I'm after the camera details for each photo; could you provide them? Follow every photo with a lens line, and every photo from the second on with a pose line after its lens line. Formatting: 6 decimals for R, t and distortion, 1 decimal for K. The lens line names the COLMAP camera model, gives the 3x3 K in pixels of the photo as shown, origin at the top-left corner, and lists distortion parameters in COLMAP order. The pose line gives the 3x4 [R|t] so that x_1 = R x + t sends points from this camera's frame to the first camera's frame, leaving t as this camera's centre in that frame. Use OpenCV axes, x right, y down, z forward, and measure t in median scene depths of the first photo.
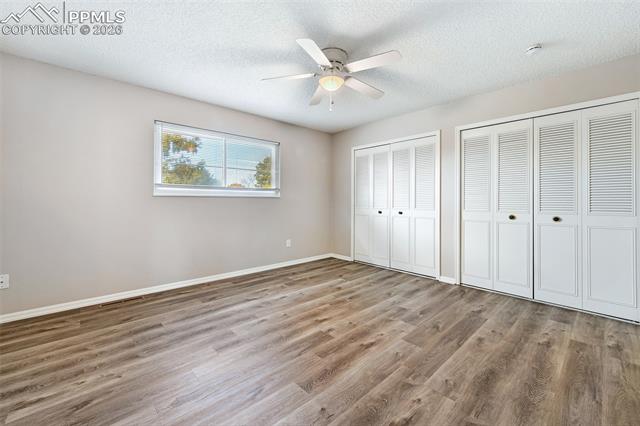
lens RADIAL K [[260.1, 0, 313.4], [0, 260.1, 198.1], [0, 0, 1]] dist [-0.000360, -0.000260]
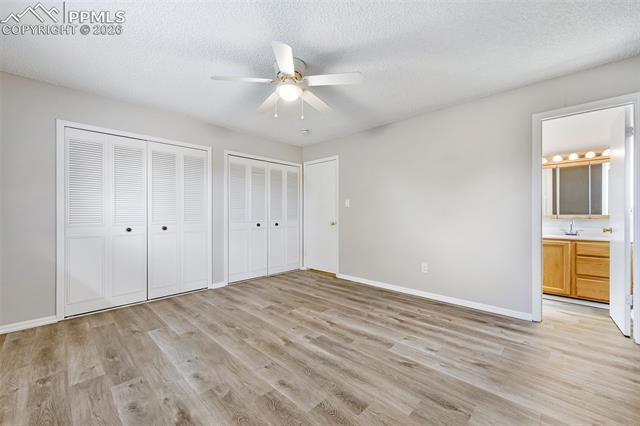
lens RADIAL K [[260.1, 0, 316.0], [0, 260.1, 215.3], [0, 0, 1]] dist [-0.000360, -0.000260]
pose [[-0.064607, -0.008260, 0.997877, -0.845605], [-0.008908, 0.999931, 0.007700, 0.005061], [-0.997871, -0.008391, -0.064676, 0.896670]]
